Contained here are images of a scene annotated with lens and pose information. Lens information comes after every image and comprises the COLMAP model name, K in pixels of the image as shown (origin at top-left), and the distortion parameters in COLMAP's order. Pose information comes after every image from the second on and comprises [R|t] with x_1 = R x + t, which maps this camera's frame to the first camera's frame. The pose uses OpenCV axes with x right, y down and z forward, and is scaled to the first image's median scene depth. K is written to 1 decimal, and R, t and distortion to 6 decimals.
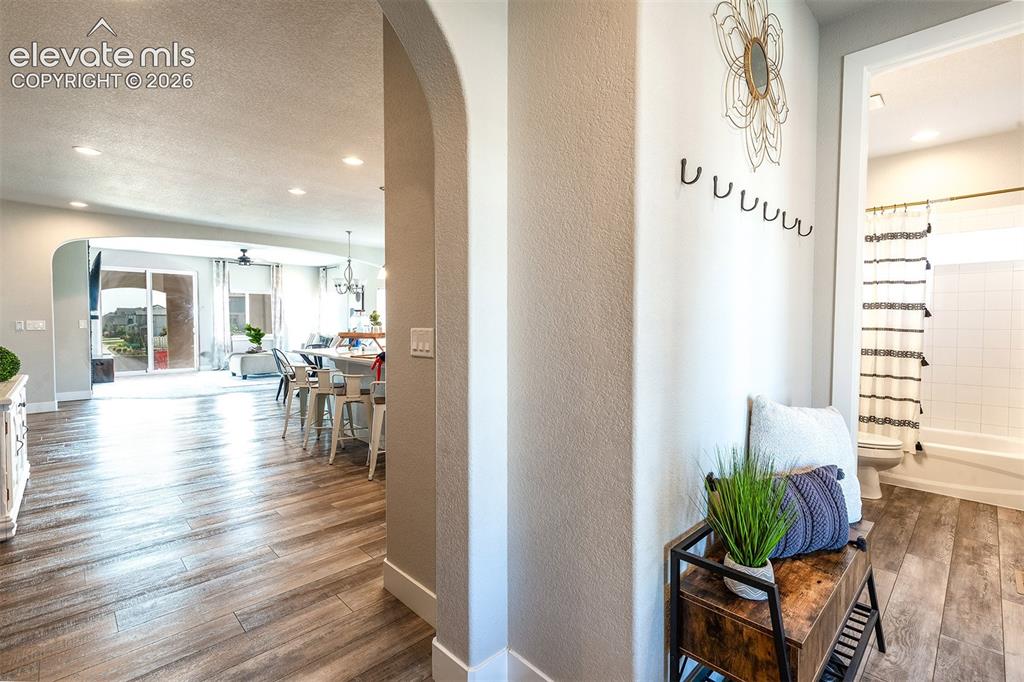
lens RADIAL K [[456.2, 0, 503.0], [0, 456.2, 337.4], [0, 0, 1]] dist [0.006290, -0.002142]
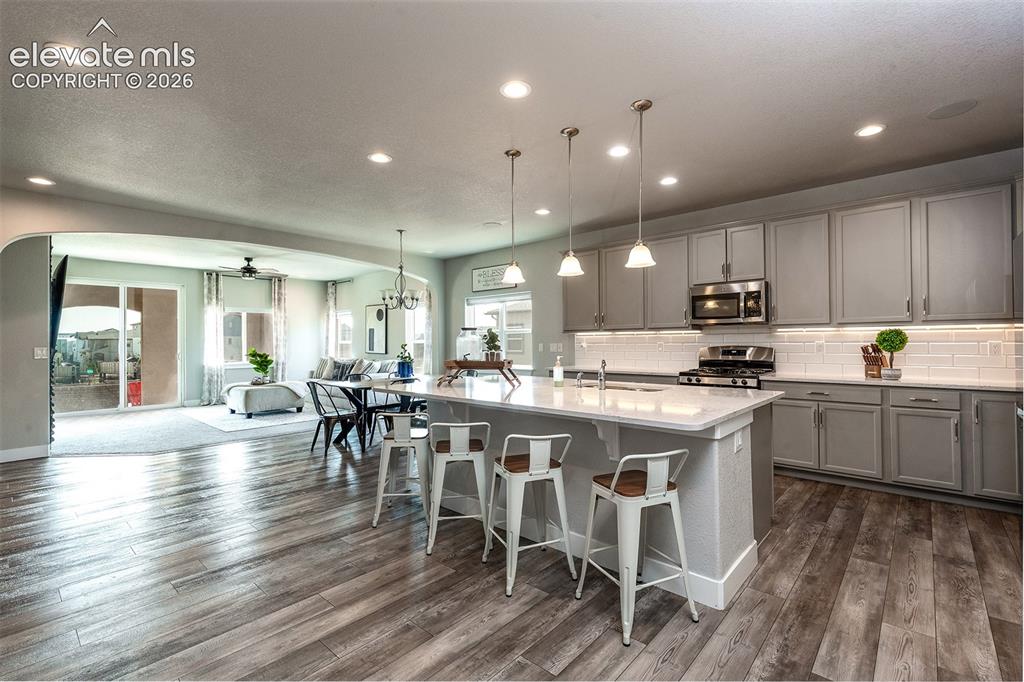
lens RADIAL K [[456.2, 0, 506.2], [0, 456.2, 340.8], [0, 0, 1]] dist [0.006290, -0.002142]
pose [[0.997882, -0.011371, 0.064045, -0.151812], [0.013764, 0.999219, -0.037045, -0.007040], [-0.063573, 0.037848, 0.997259, 0.152874]]
